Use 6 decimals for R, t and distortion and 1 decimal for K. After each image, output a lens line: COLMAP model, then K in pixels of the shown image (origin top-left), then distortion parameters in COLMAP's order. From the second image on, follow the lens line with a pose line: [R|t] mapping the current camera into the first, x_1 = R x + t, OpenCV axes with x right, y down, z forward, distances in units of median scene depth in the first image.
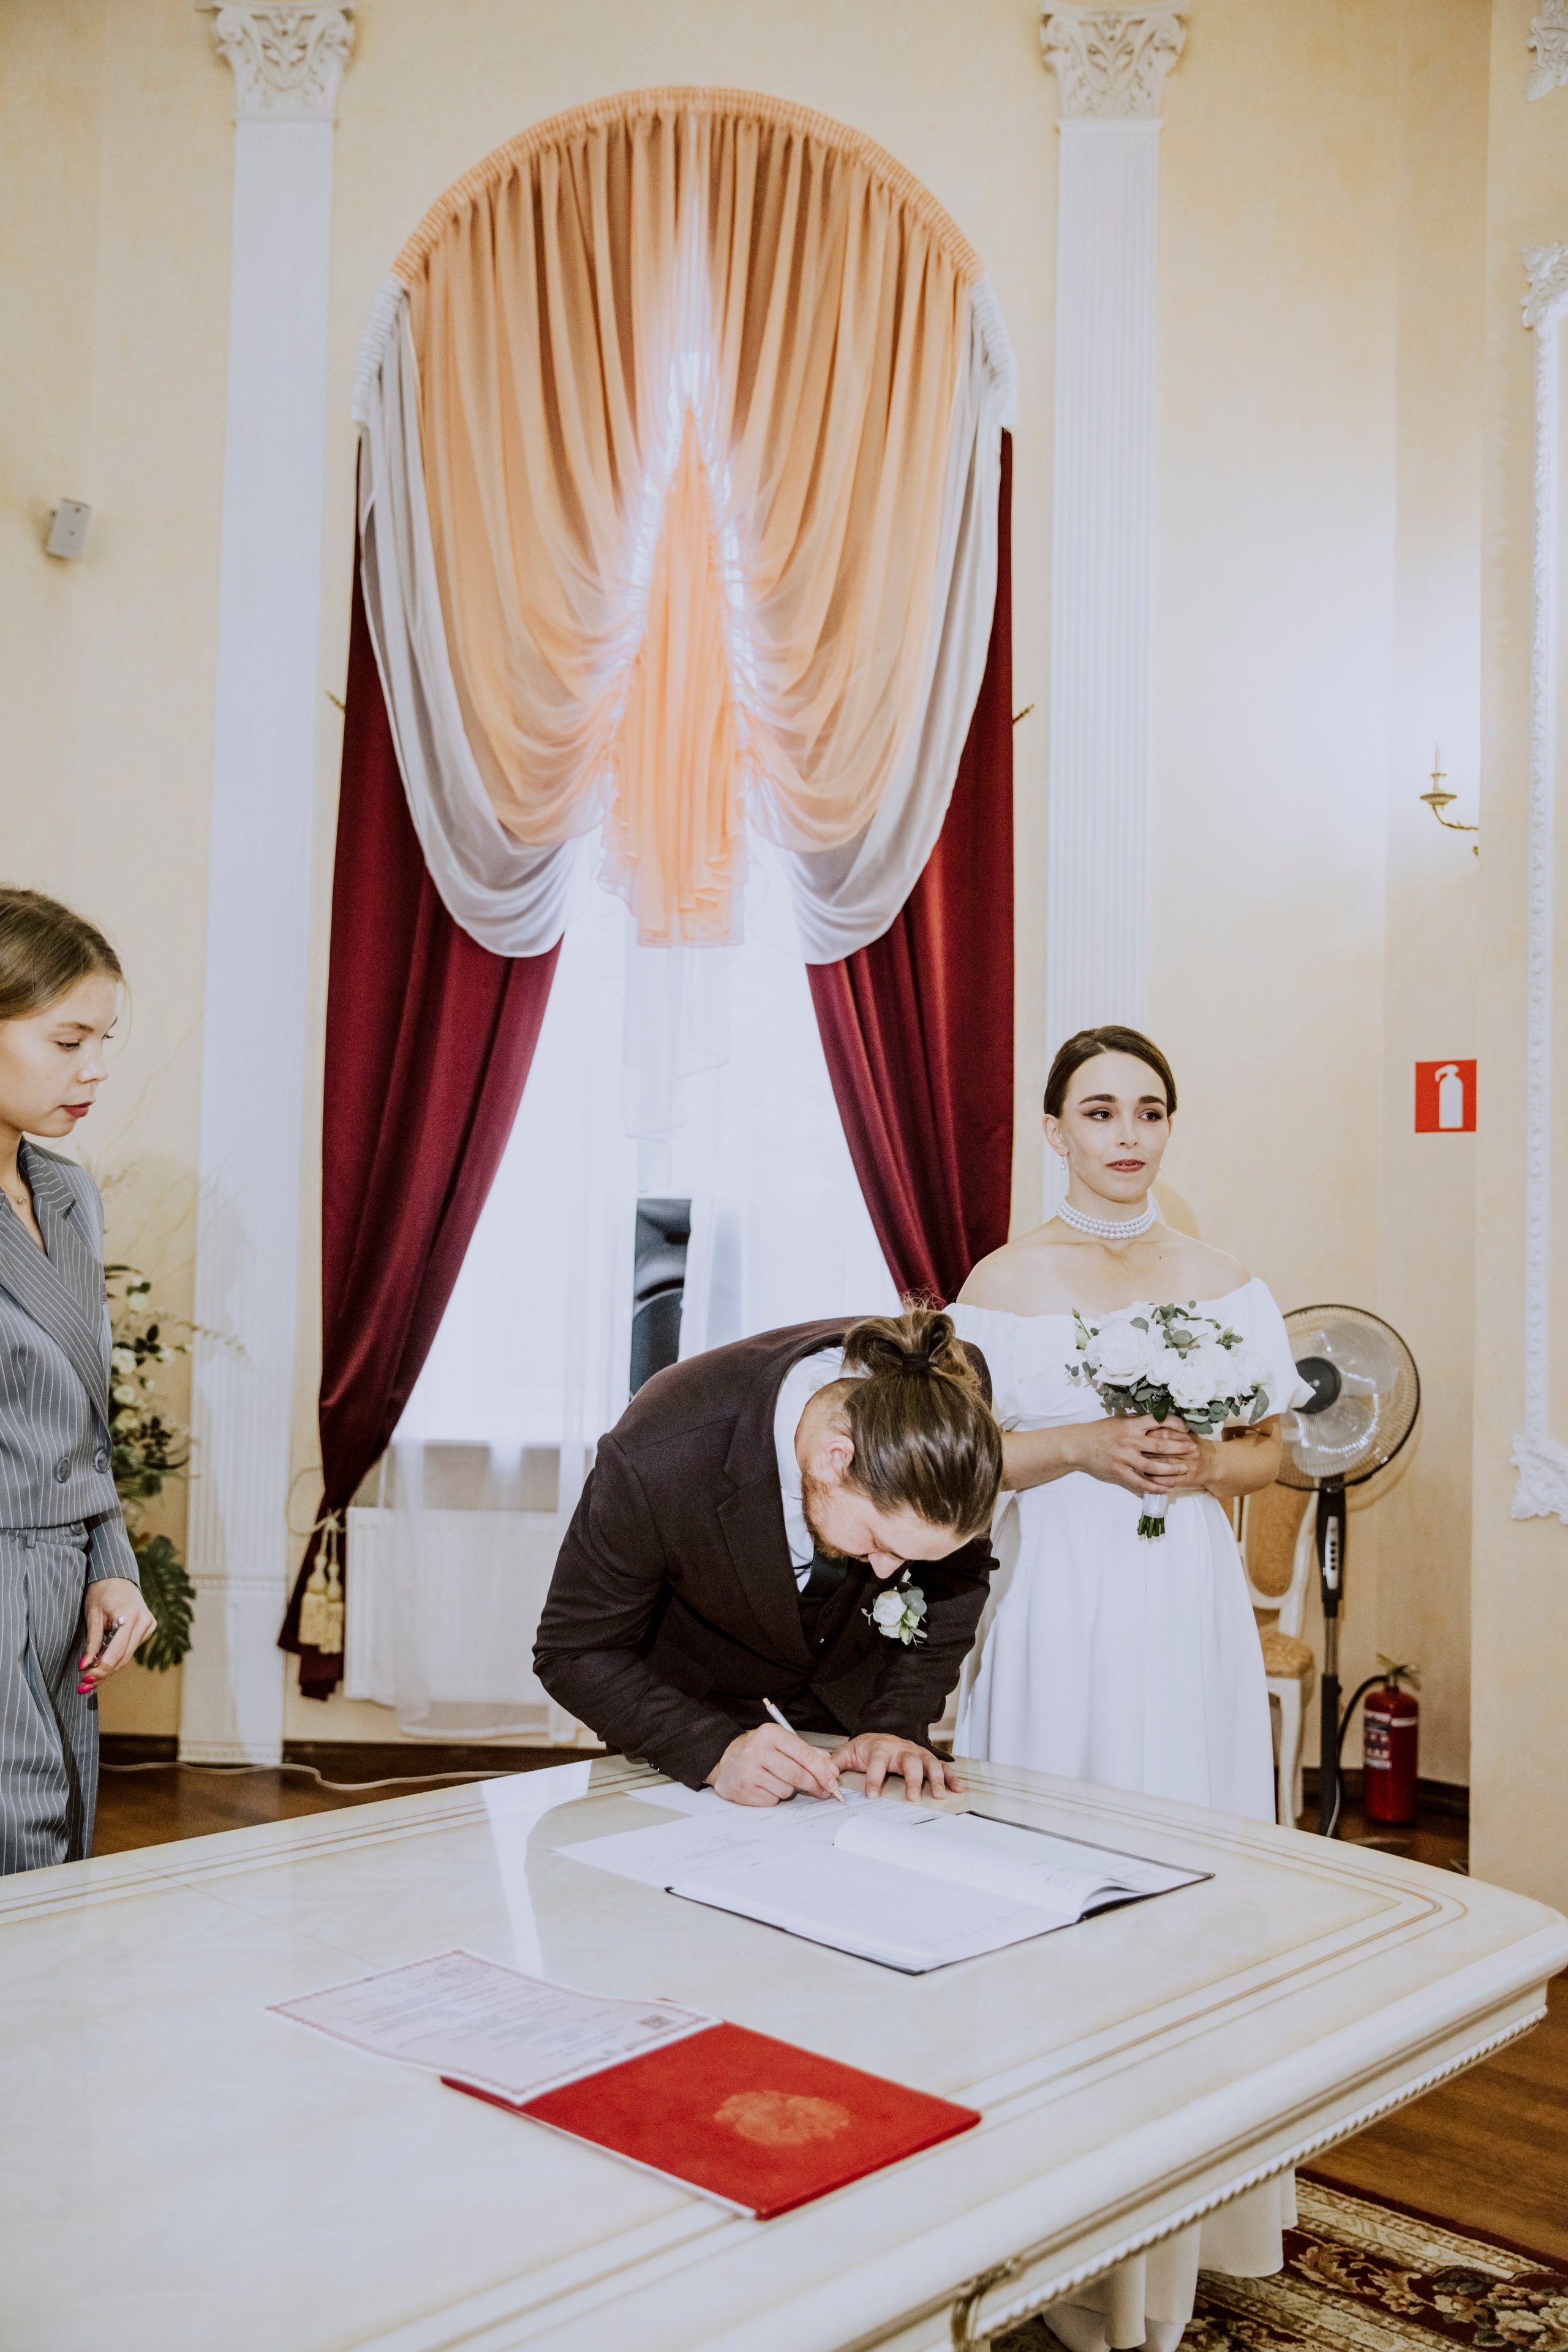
lens RADIAL K [[2195.9, 0, 782.7], [0, 2195.9, 1170.3], [0, 0, 1]] dist [0.004262, 0.000000]
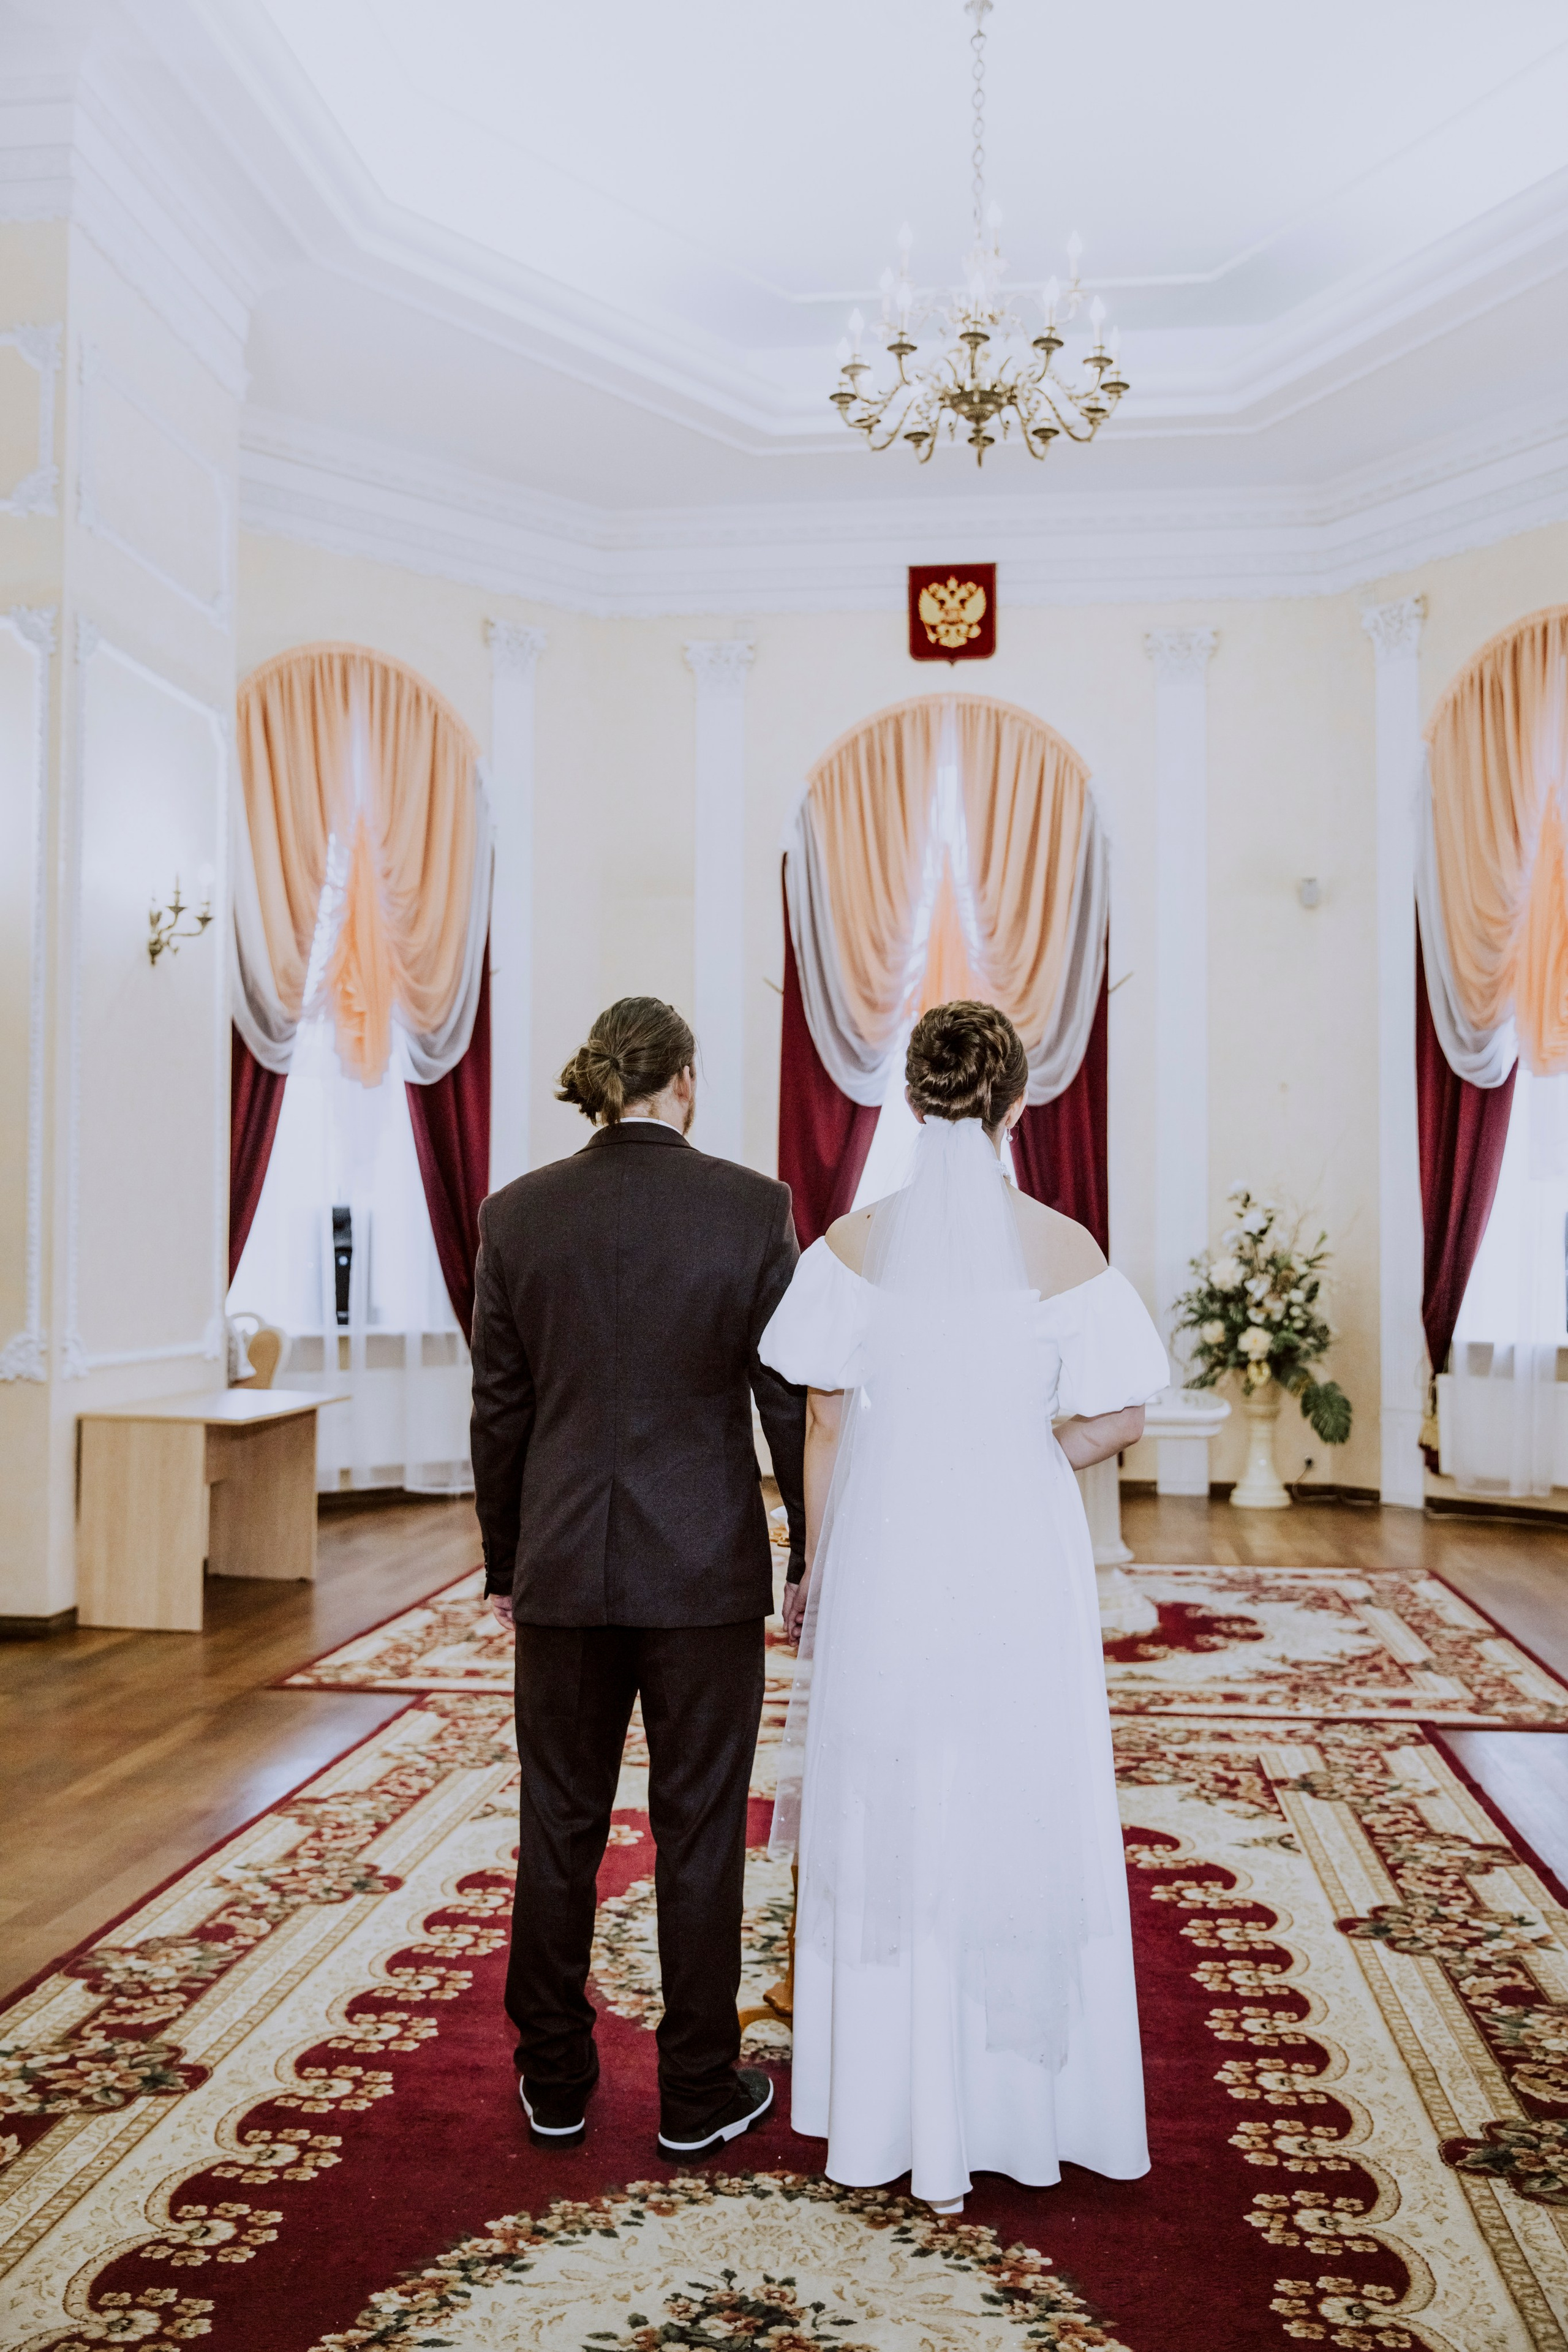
lens RADIAL K [[2195.9, 0, 748.7], [0, 2195.9, 1155.1], [0, 0, 1]] dist [0.004262, 0.000000]
pose [[0.587229, -0.051919, -0.807754, 1.025829], [0.045259, 0.998486, -0.031276, -0.007839], [0.808154, -0.018192, 0.588690, -0.632598]]
